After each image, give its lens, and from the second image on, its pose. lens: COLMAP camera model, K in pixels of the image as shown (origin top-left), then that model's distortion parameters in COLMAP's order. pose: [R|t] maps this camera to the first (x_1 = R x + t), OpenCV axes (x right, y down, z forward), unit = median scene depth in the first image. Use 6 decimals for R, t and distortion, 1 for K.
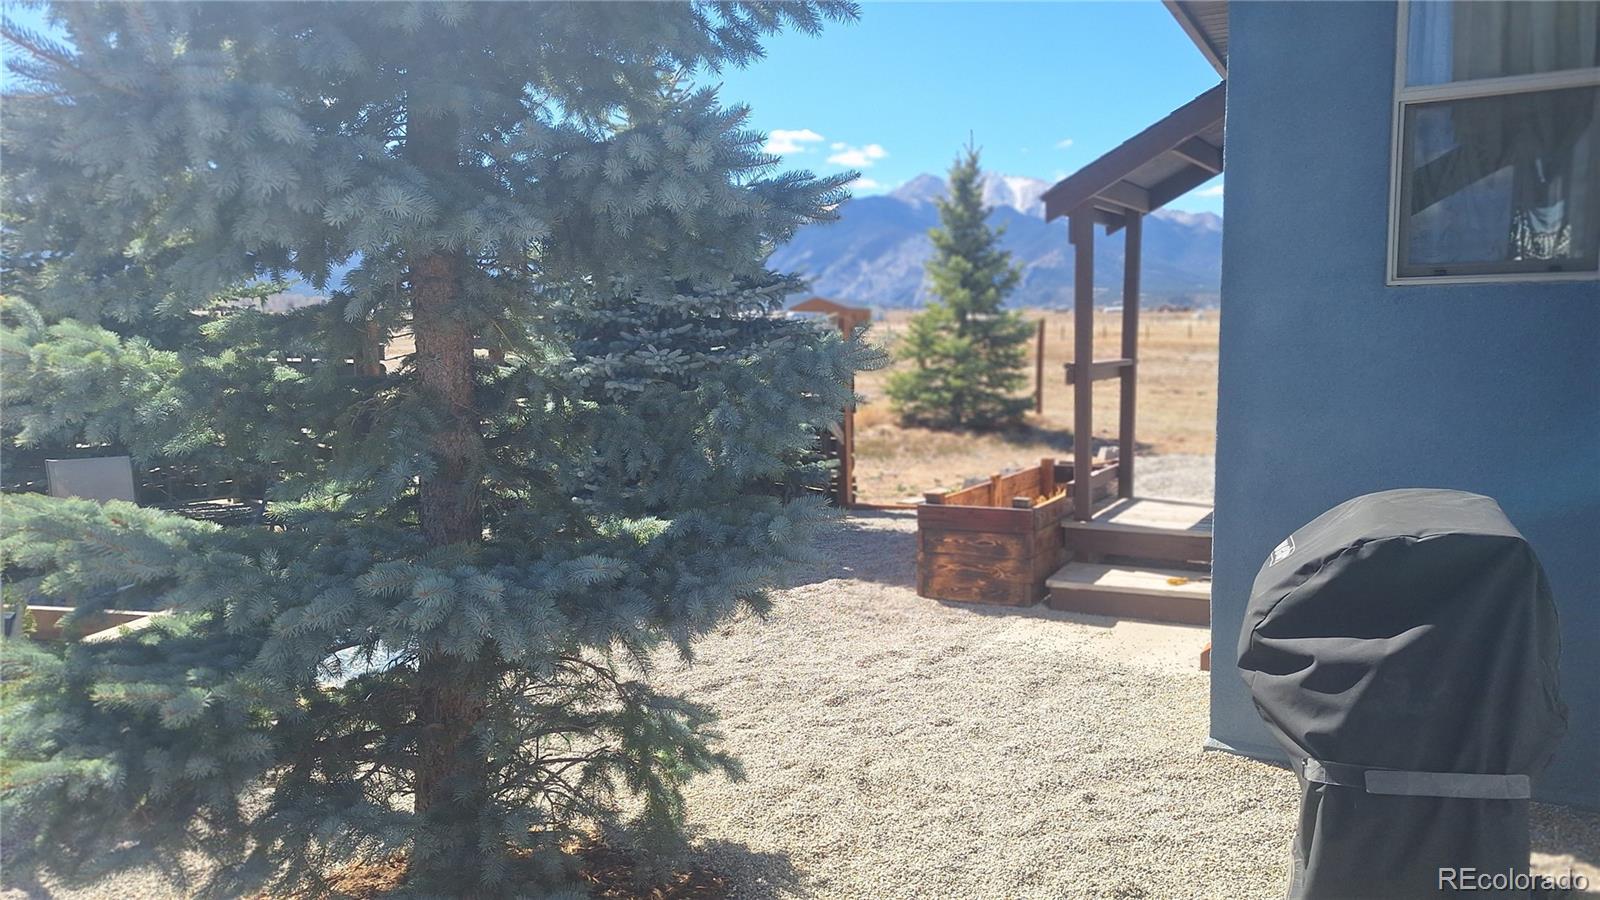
lens RADIAL K [[1097.8, 0, 798.5], [0, 1097.8, 476.9], [0, 0, 1]] dist [0.060730, -0.095166]
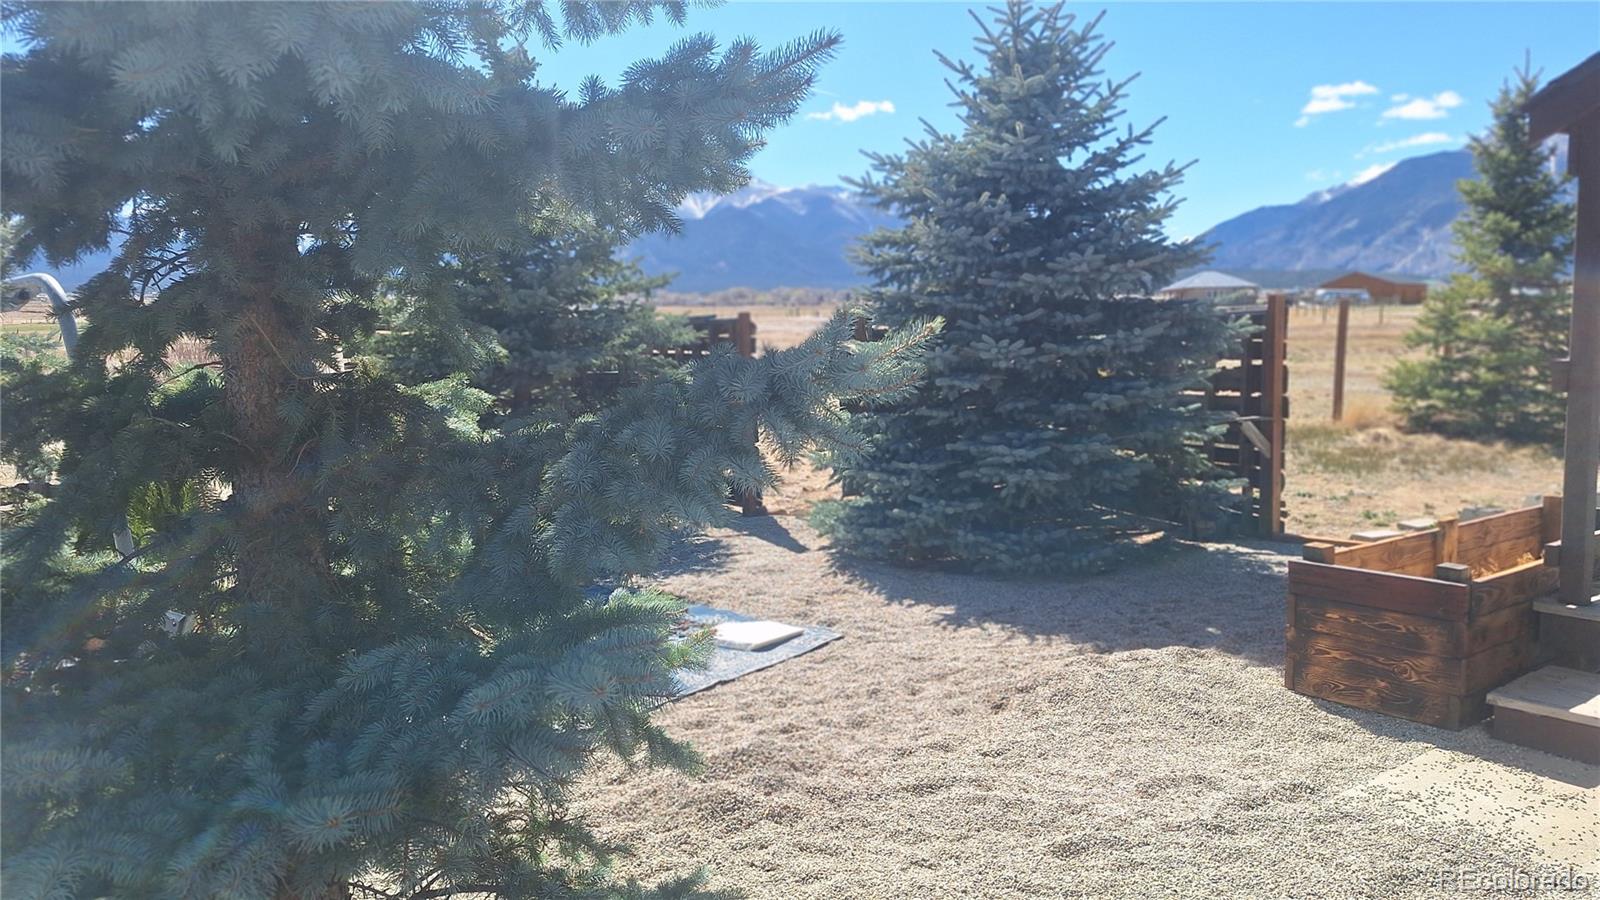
lens RADIAL K [[1097.8, 0, 798.5], [0, 1097.8, 476.9], [0, 0, 1]] dist [0.060730, -0.095166]
pose [[0.898083, 0.048962, -0.437092, 0.053646], [-0.043385, 0.998800, 0.022740, -0.012205], [0.437681, -0.001459, 0.899129, 0.090201]]
